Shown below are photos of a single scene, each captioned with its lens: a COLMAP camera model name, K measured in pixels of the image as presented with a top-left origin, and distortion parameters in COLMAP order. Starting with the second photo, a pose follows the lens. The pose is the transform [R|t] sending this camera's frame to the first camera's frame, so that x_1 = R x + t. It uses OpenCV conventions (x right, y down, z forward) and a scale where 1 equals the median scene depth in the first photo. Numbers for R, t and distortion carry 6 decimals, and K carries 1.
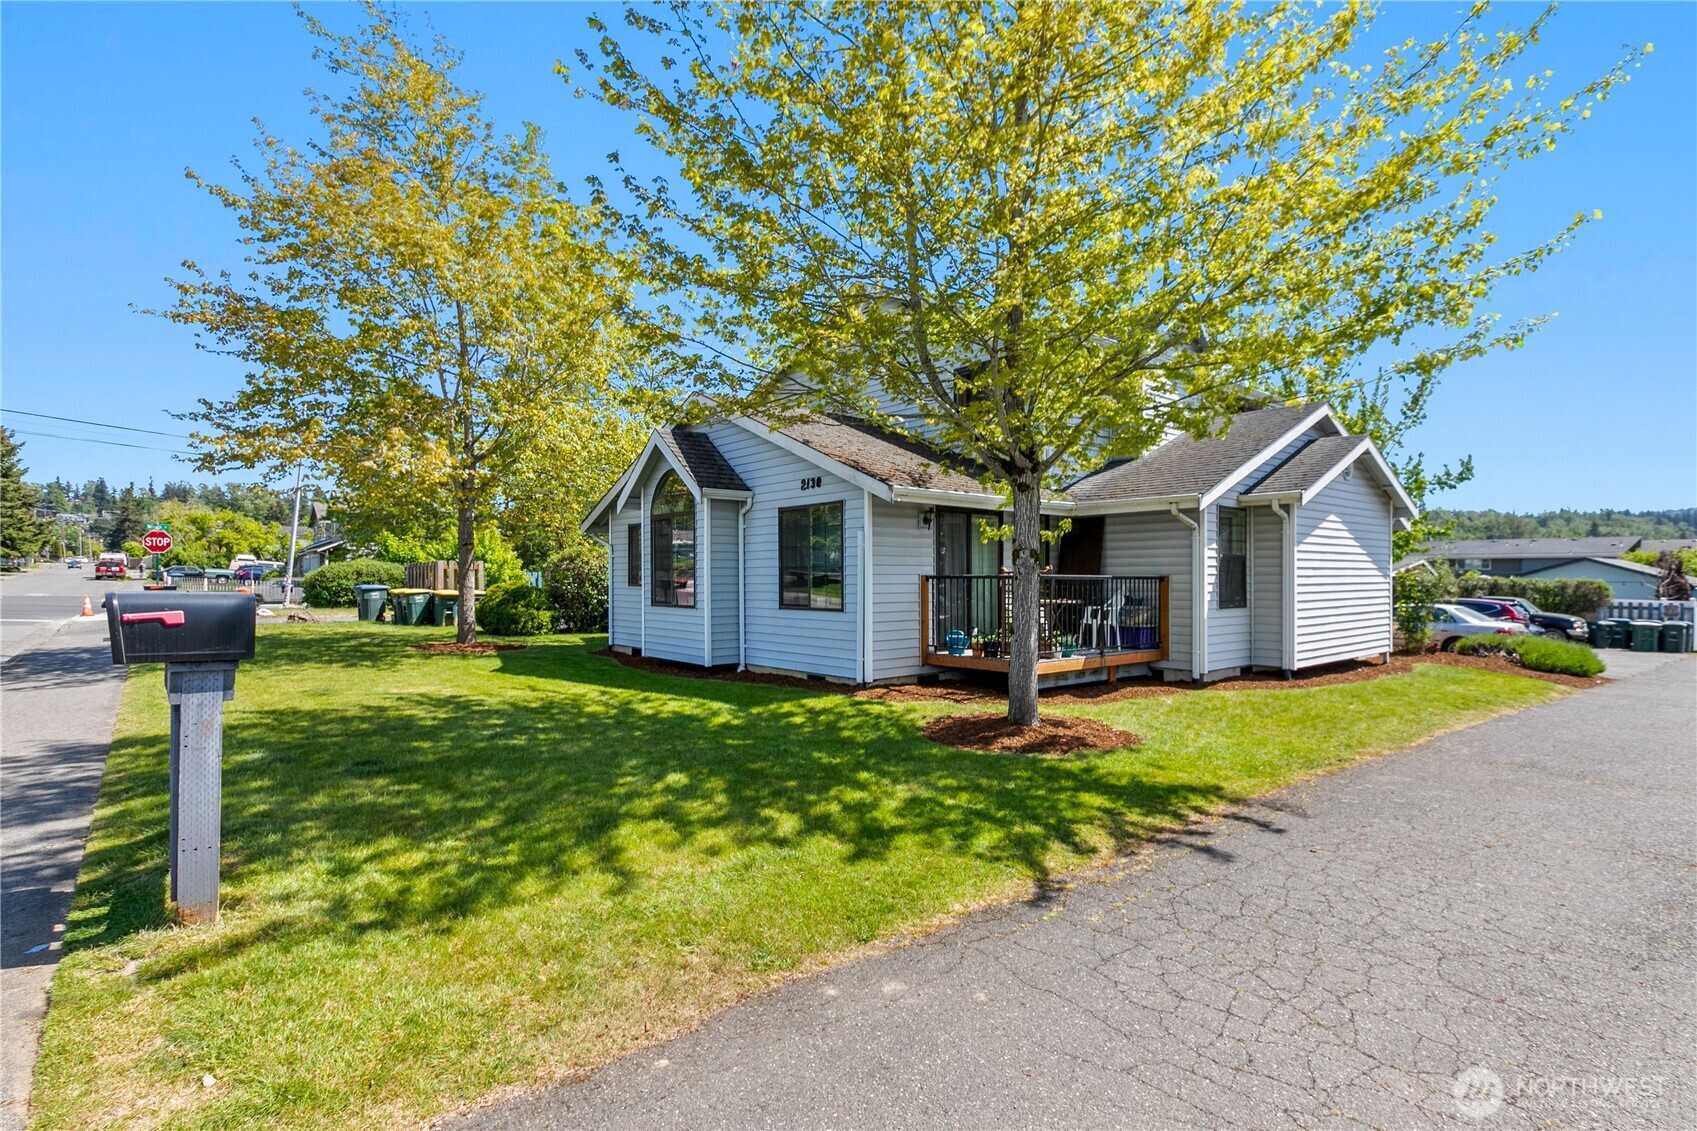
lens RADIAL K [[778.1, 0, 839.8], [0, 778.1, 572.1], [0, 0, 1]] dist [0.004133, -0.001245]
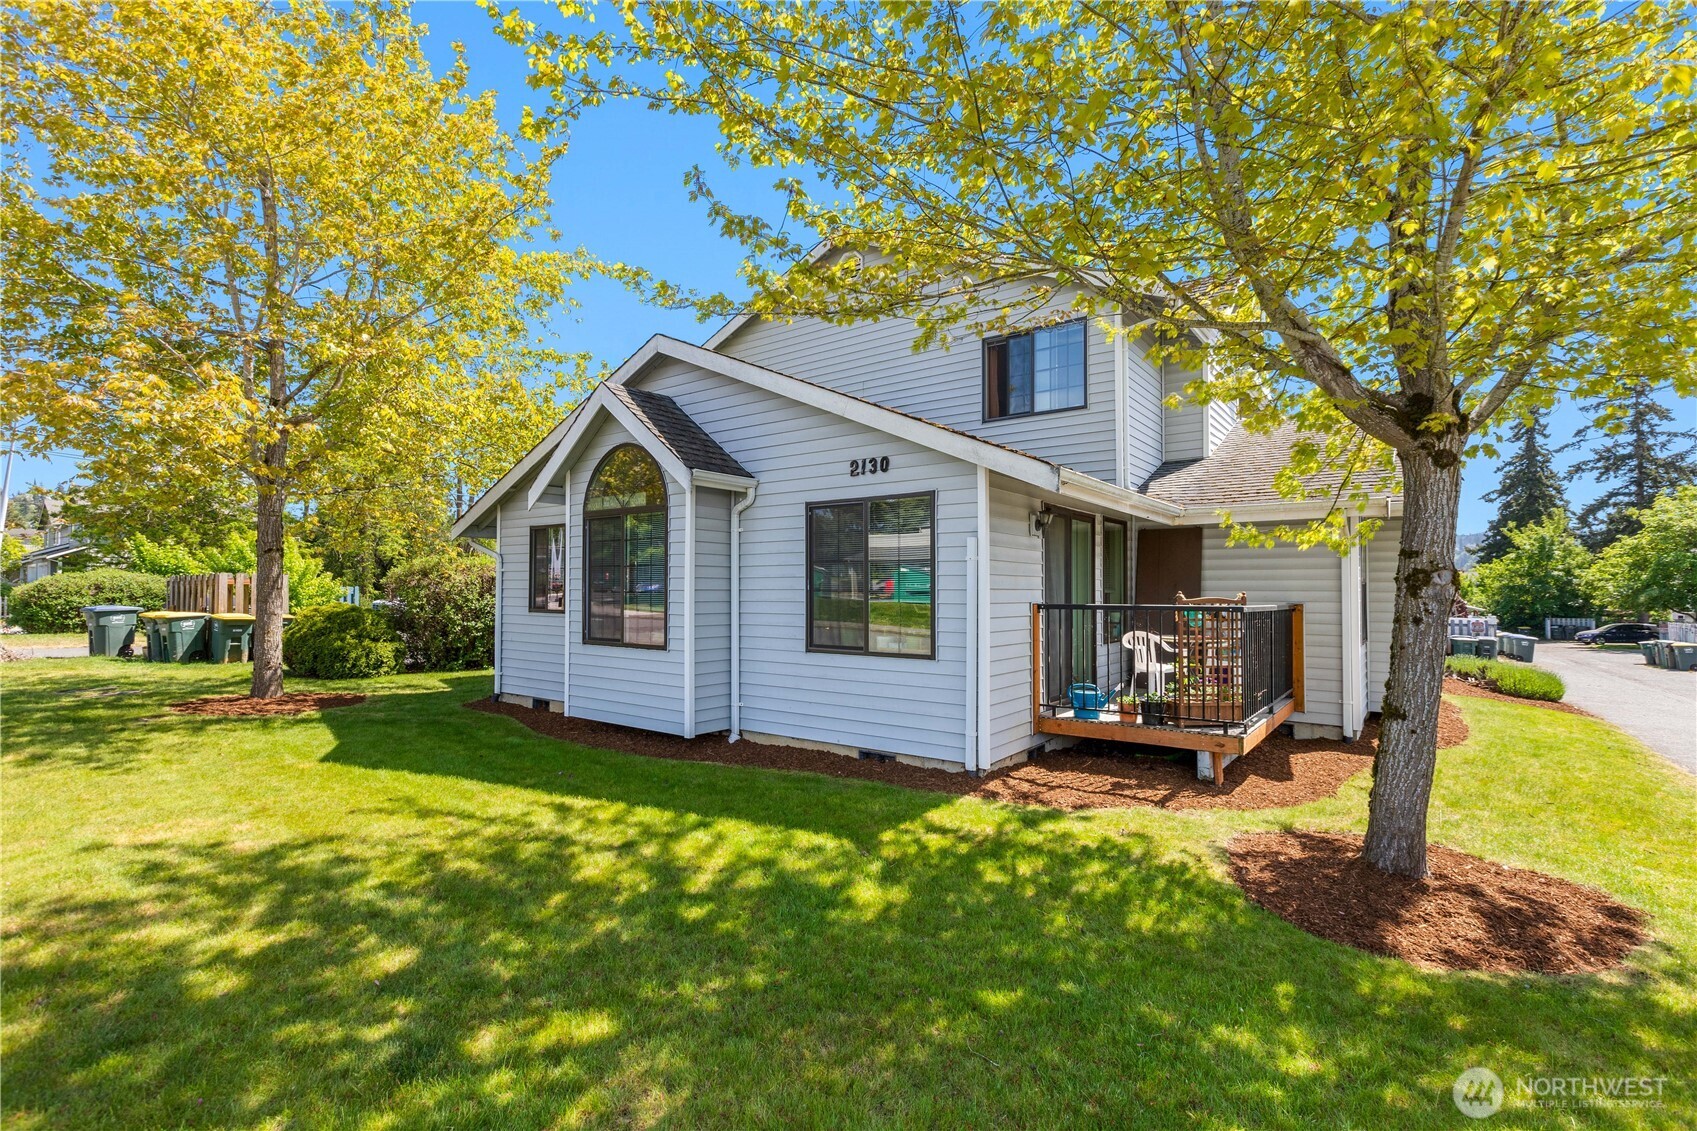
lens RADIAL K [[778.1, 0, 863.3], [0, 778.1, 572.2], [0, 0, 1]] dist [0.004133, -0.001245]
pose [[0.976687, 0.009888, 0.214442, -0.143736], [-0.005666, 0.999778, -0.020298, -0.006686], [-0.214595, 0.018610, 0.976526, 0.270336]]
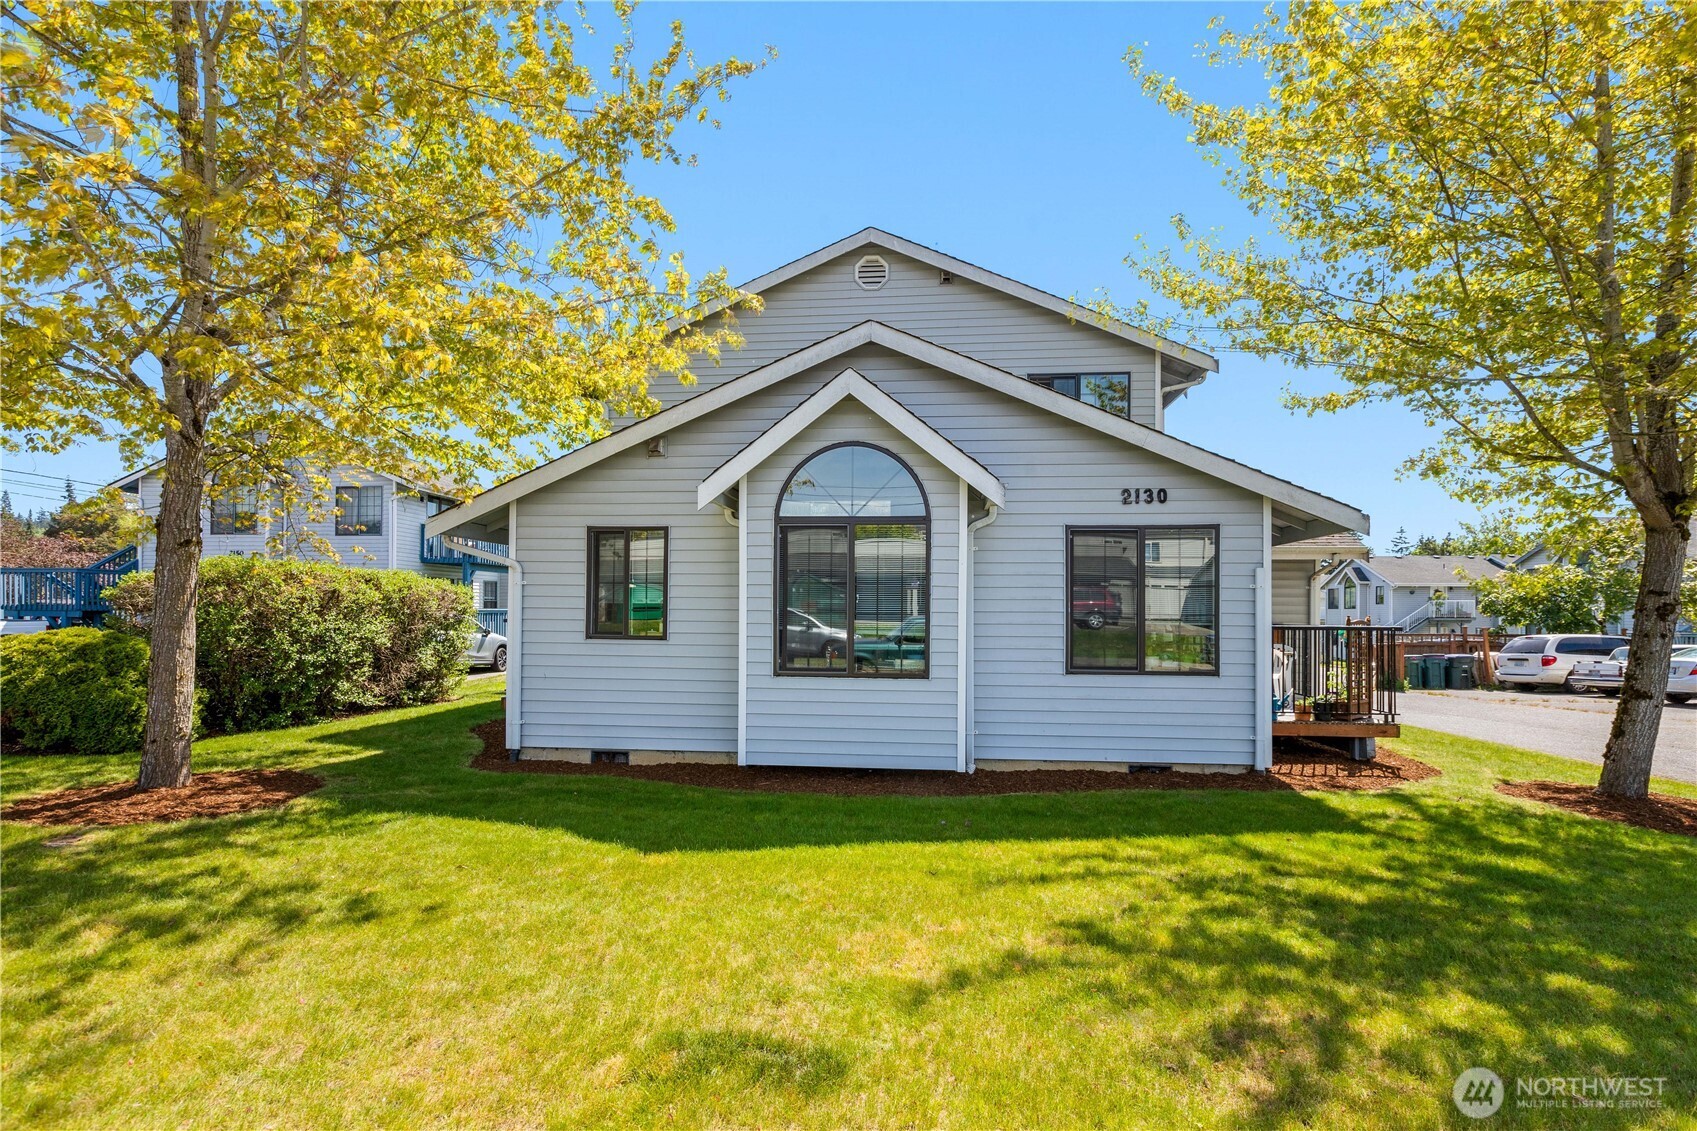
lens RADIAL K [[778.1, 0, 908.8], [0, 778.1, 610.8], [0, 0, 1]] dist [0.004133, -0.001245]
pose [[0.717014, 0.008058, 0.697012, -0.533042], [-0.011471, 0.999934, 0.000239, -0.005445], [-0.696964, -0.008167, 0.717060, 0.498908]]
